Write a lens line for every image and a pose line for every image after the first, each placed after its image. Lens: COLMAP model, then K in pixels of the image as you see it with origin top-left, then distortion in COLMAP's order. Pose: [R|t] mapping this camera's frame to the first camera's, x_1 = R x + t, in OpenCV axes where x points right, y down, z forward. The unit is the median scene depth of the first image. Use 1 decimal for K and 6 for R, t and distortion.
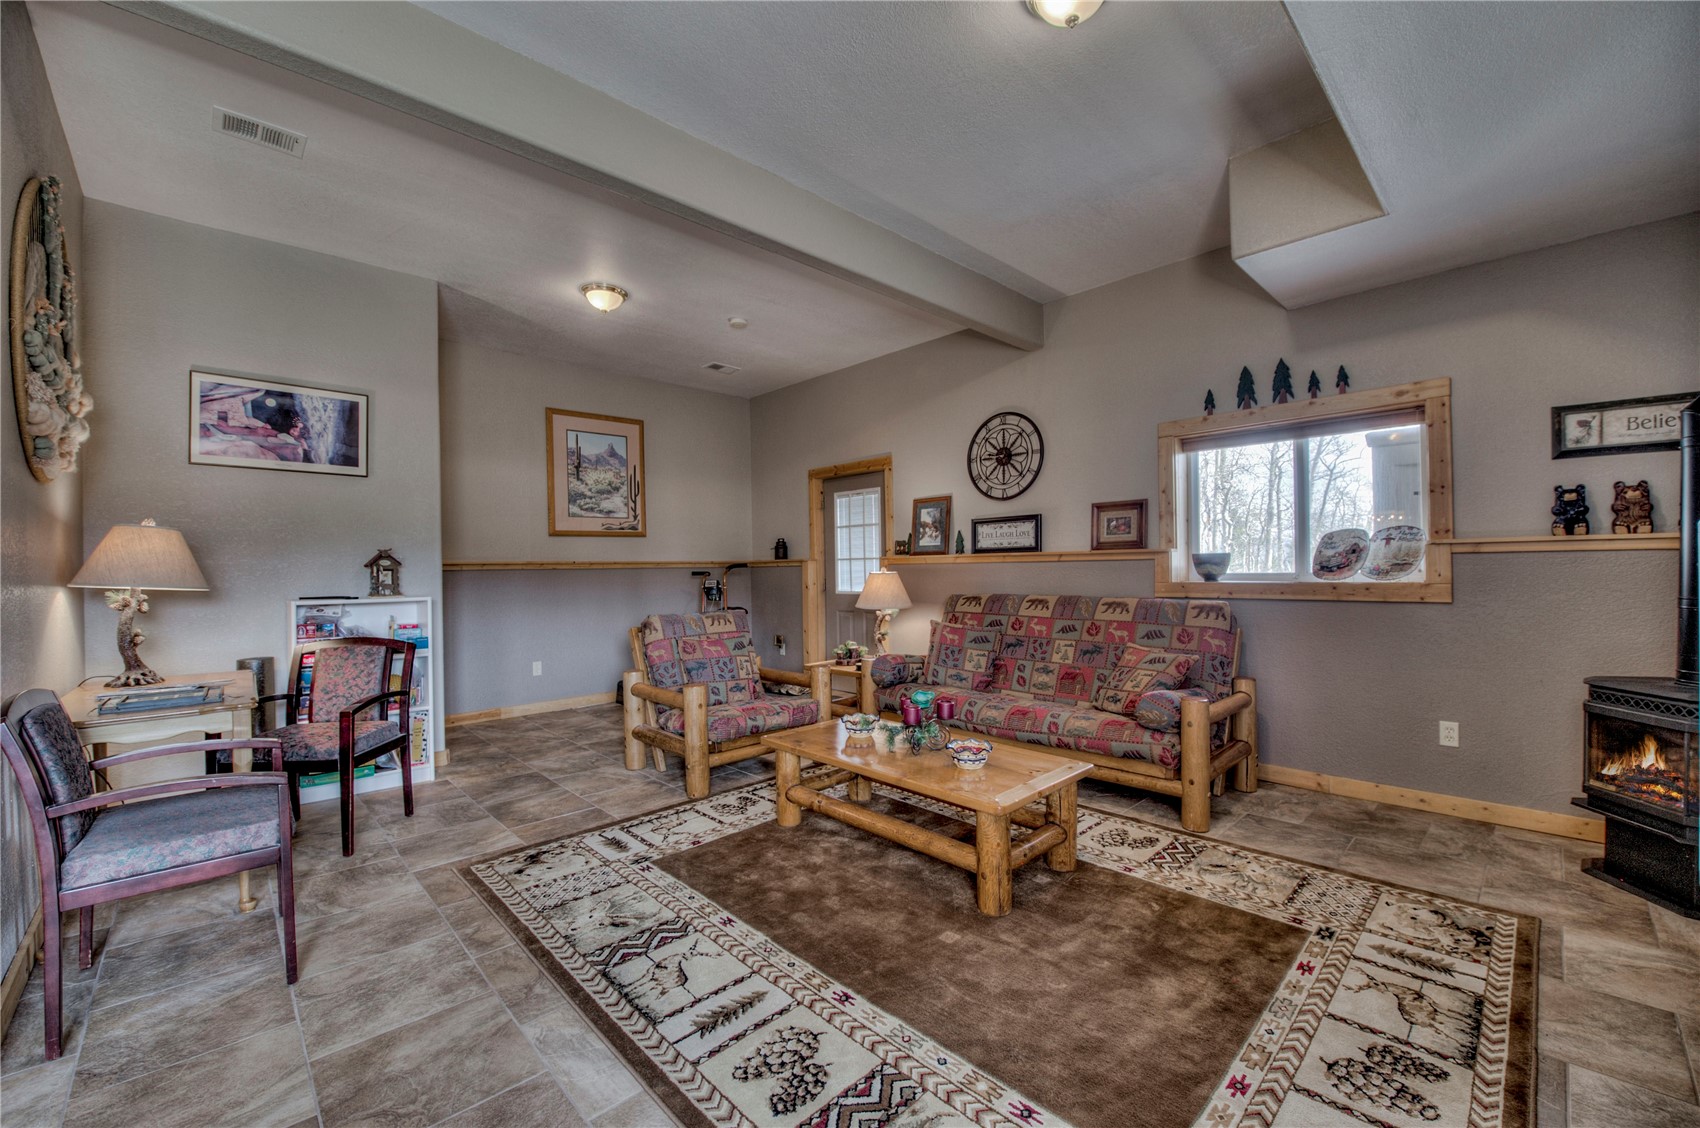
lens RADIAL K [[682.6, 0, 862.1], [0, 682.6, 567.7], [0, 0, 1]] dist [-0.020166, 0.000154]
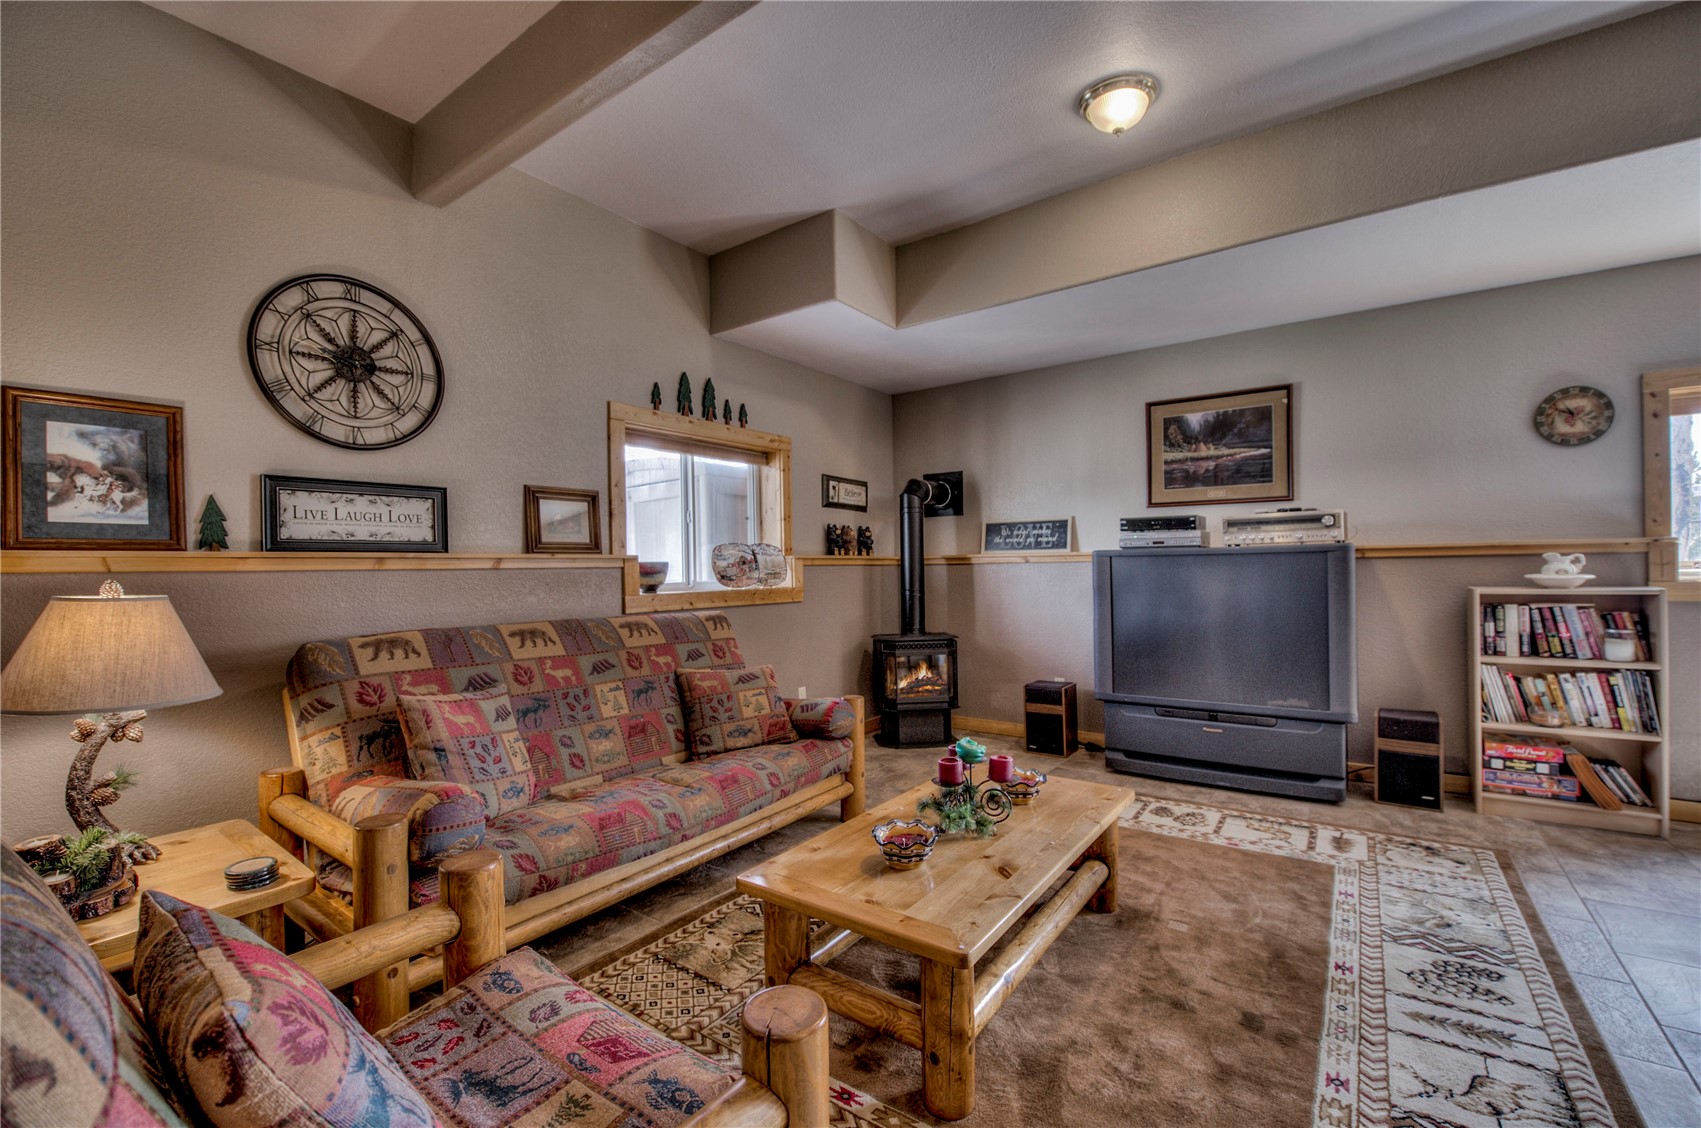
lens RADIAL K [[708.9, 0, 850.5], [0, 708.9, 564.0], [0, 0, 1]] dist [-0.003608, -0.004140]
pose [[-0.166053, 0.017079, 0.985969, -0.511696], [0.012479, 0.999806, -0.015217, -0.000167], [-0.986038, 0.009777, -0.166234, 0.985571]]
